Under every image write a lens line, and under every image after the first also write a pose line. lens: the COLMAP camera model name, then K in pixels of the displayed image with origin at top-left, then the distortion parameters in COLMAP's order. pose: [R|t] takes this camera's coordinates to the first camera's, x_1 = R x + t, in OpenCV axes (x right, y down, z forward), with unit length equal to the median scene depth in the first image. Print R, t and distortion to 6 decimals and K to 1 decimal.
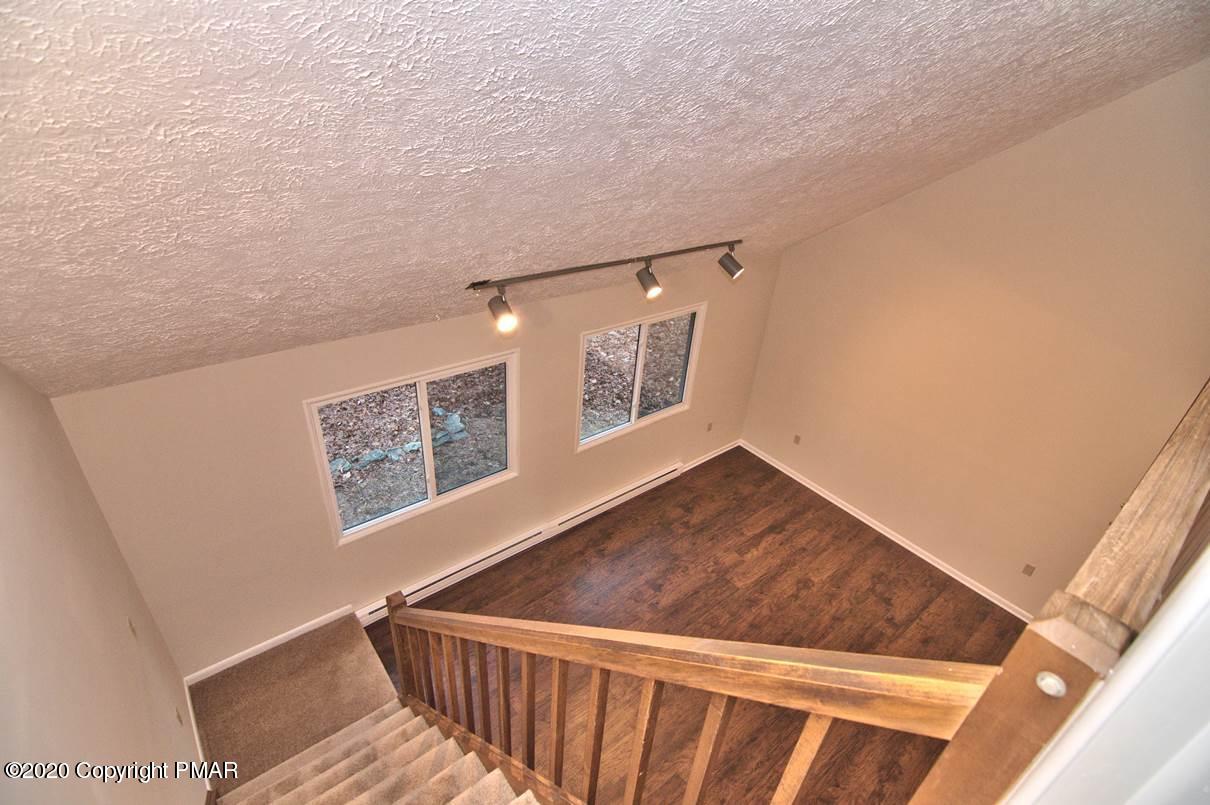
lens RADIAL K [[580.3, 0, 606.4], [0, 580.3, 403.3], [0, 0, 1]] dist [-0.006173, -0.009981]
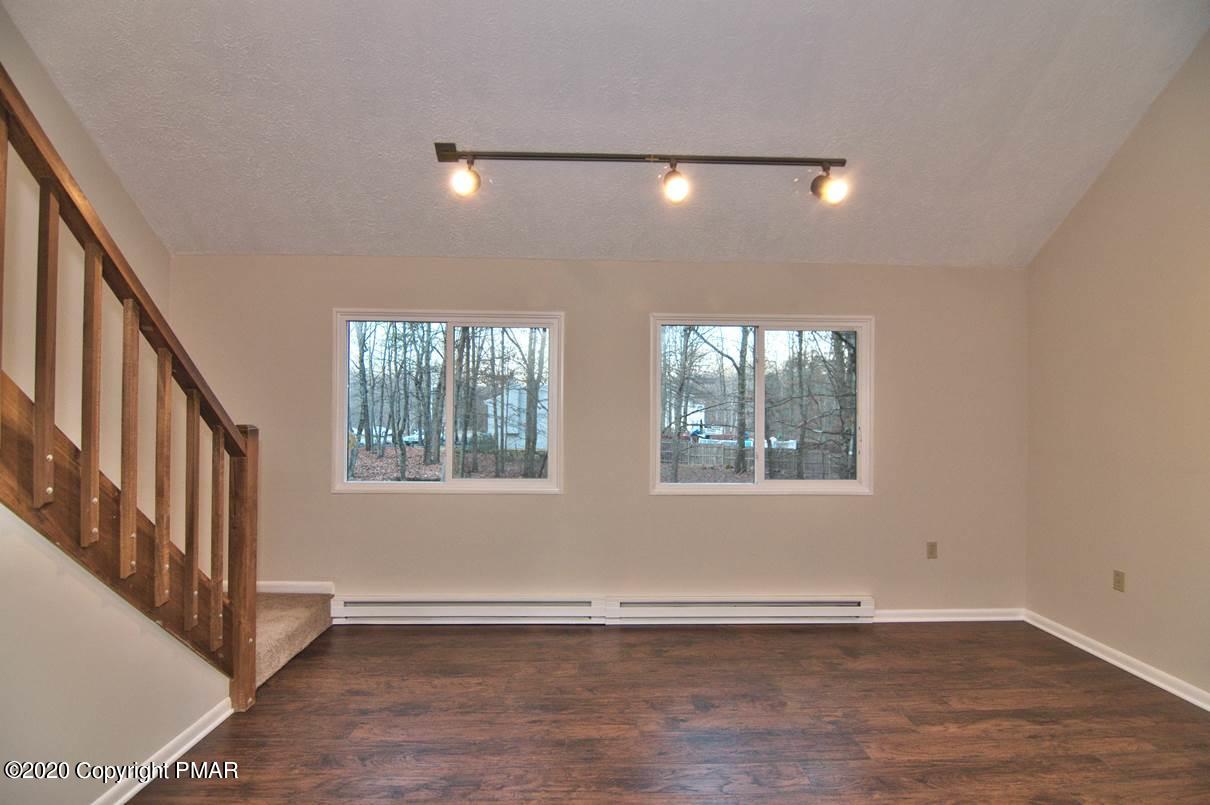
lens RADIAL K [[580.3, 0, 606.4], [0, 580.3, 403.3], [0, 0, 1]] dist [-0.006173, -0.009981]
pose [[0.794685, -0.071621, -0.602781, 0.358521], [-0.261297, 0.855946, -0.446185, 0.337003], [0.547904, 0.512082, 0.661493, 0.439013]]
